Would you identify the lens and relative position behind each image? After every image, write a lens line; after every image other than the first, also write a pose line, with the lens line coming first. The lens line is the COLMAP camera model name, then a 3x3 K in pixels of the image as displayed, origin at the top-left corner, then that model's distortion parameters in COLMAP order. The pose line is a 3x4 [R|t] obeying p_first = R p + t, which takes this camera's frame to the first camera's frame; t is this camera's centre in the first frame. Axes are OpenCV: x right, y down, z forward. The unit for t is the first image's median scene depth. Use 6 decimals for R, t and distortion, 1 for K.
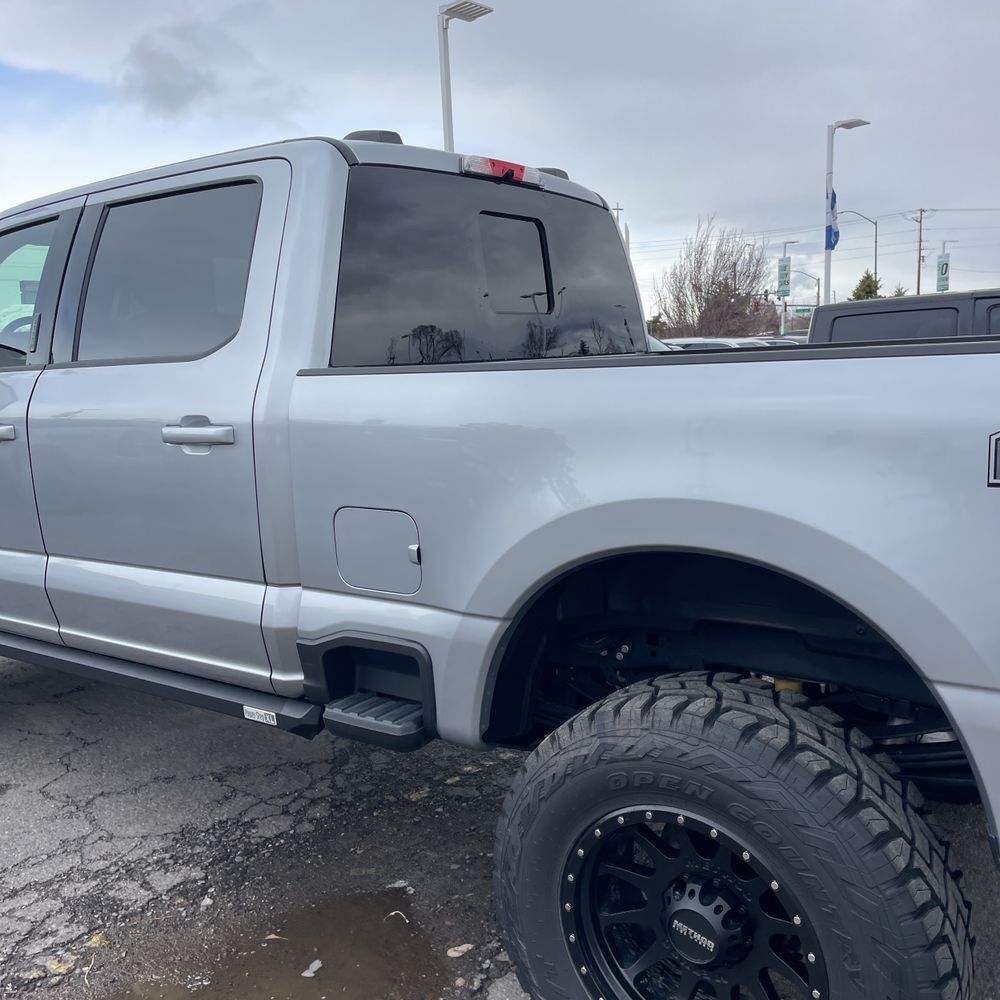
lens RADIAL K [[1014.7, 0, 490.4], [0, 1014.7, 513.5], [0, 0, 1]] dist [0.048989, 0.000000]
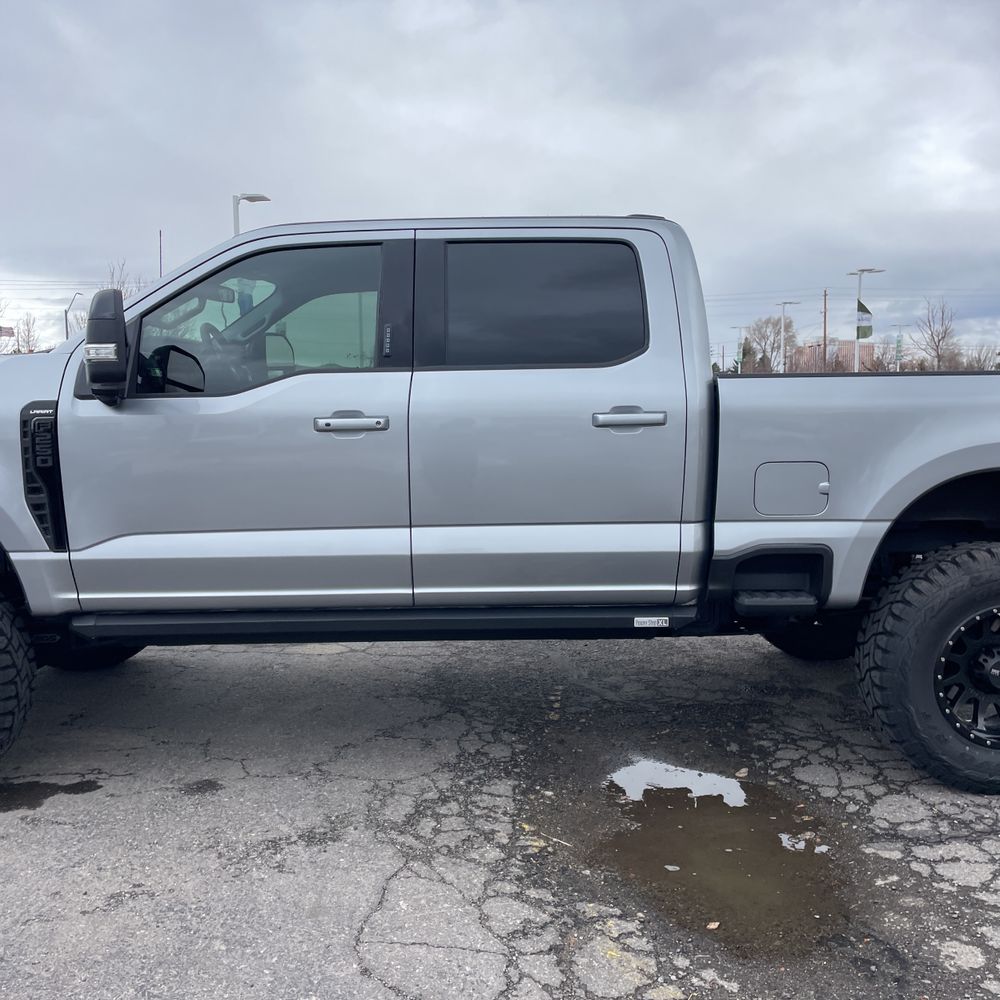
lens RADIAL K [[1014.7, 0, 494.5], [0, 1014.7, 497.2], [0, 0, 1]] dist [0.048989, 0.000000]
pose [[0.796185, -0.026699, 0.604464, -1.127385], [0.068019, 0.996643, -0.045571, 0.070143], [-0.601217, 0.077398, 0.795328, 0.014433]]
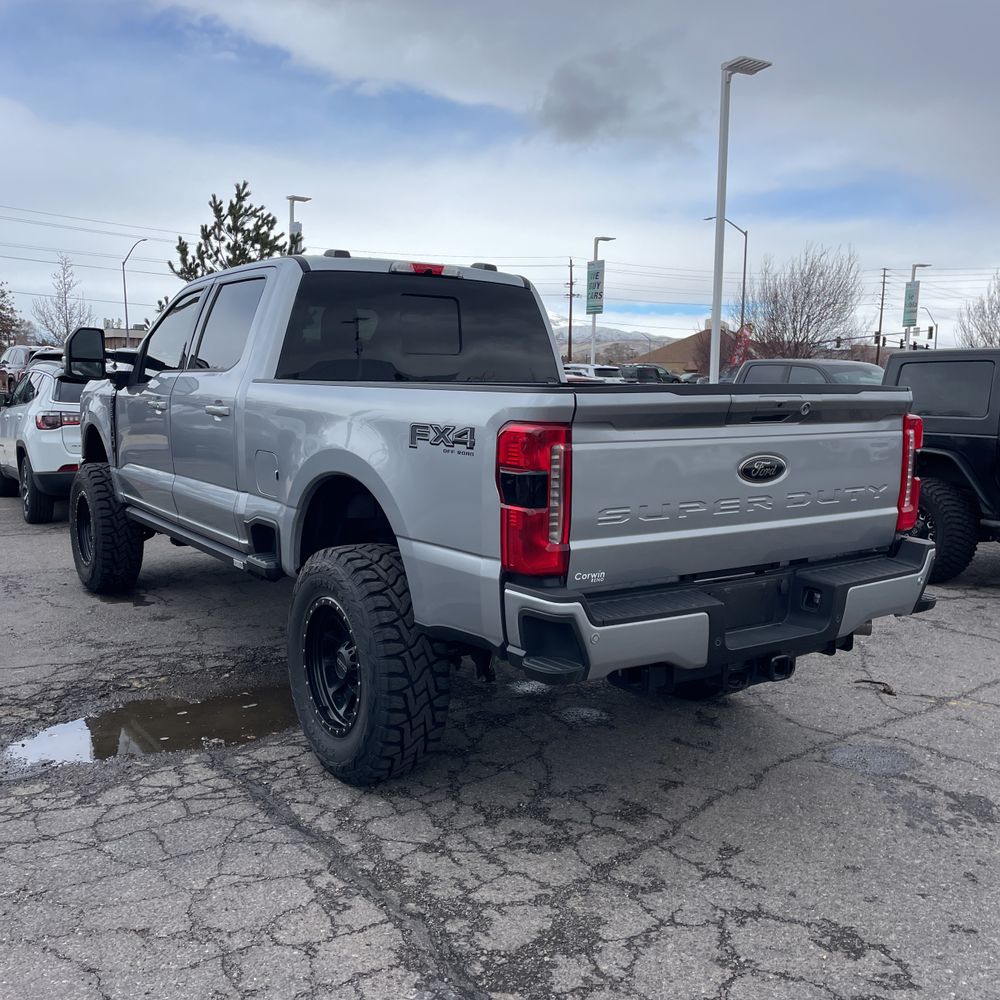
lens RADIAL K [[1014.7, 0, 516.0], [0, 1014.7, 500.7], [0, 0, 1]] dist [0.048989, 0.000000]
pose [[0.944823, 0.096580, -0.313021, 0.750731], [-0.105113, 0.994405, -0.010459, 0.046366], [0.310260, 0.042784, 0.949689, -0.554378]]
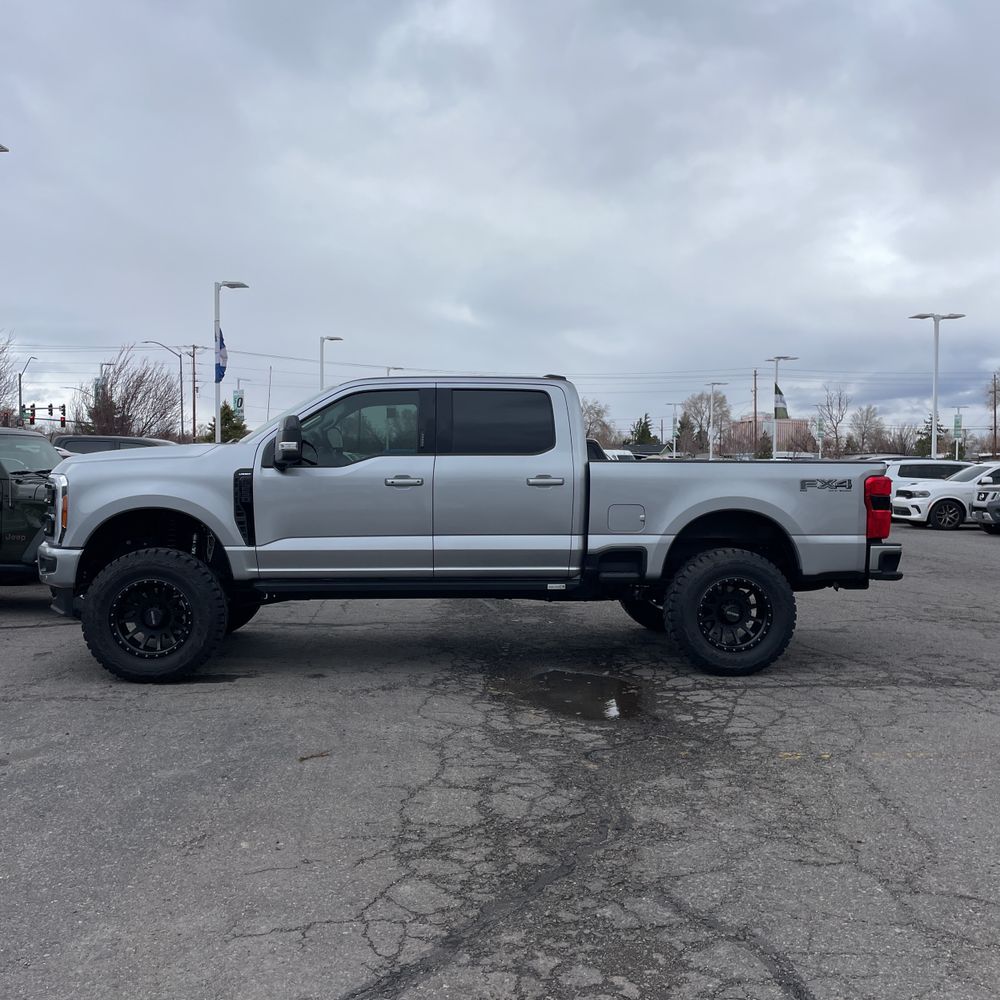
lens RADIAL K [[1014.7, 0, 505.2], [0, 1014.7, 494.3], [0, 0, 1]] dist [0.048989, 0.000000]
pose [[0.756803, 0.025737, 0.653136, -1.904137], [0.062084, 0.991877, -0.111023, 0.223356], [-0.650688, 0.124571, 0.749058, -0.860666]]
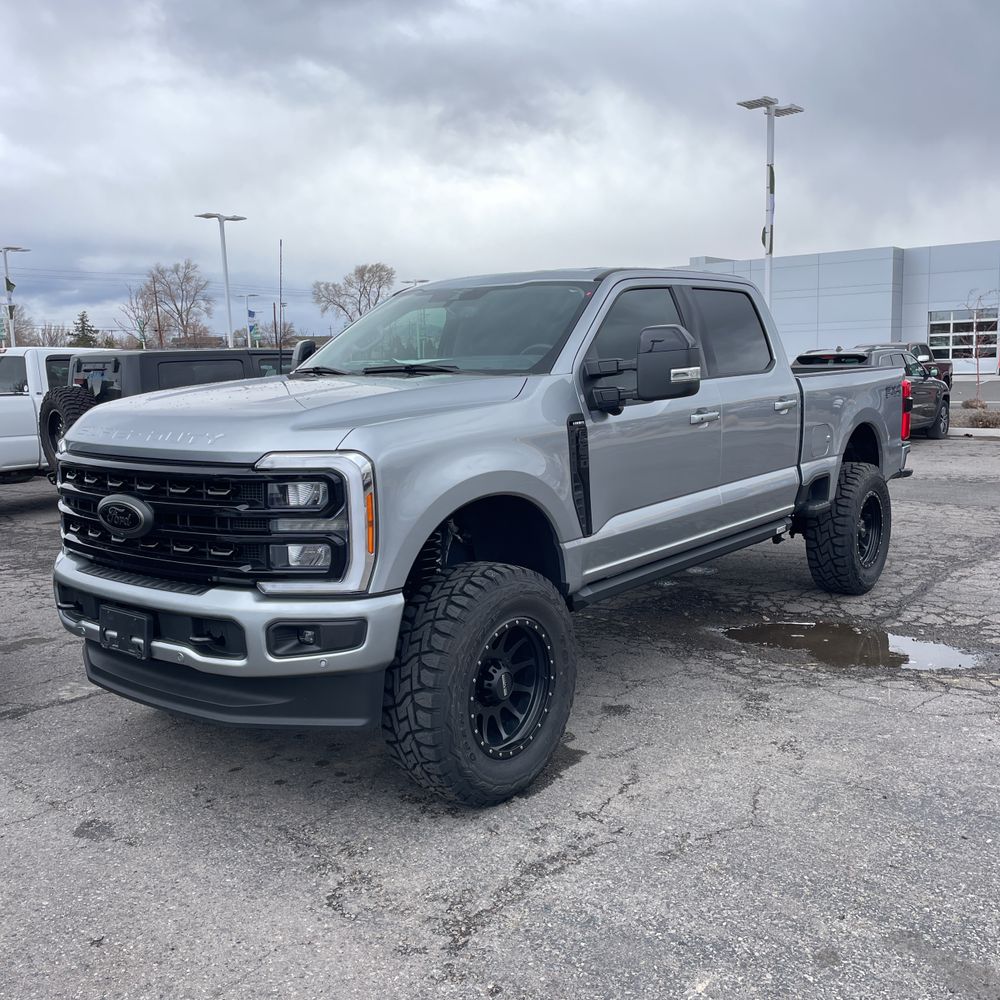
lens RADIAL K [[1014.7, 0, 506.1], [0, 1014.7, 477.0], [0, 0, 1]] dist [0.048989, 0.000000]
pose [[0.034644, -0.078894, 0.996281, -2.277379], [0.176622, 0.981671, 0.071595, -0.169082], [-0.983669, 0.173484, 0.047943, 1.349113]]
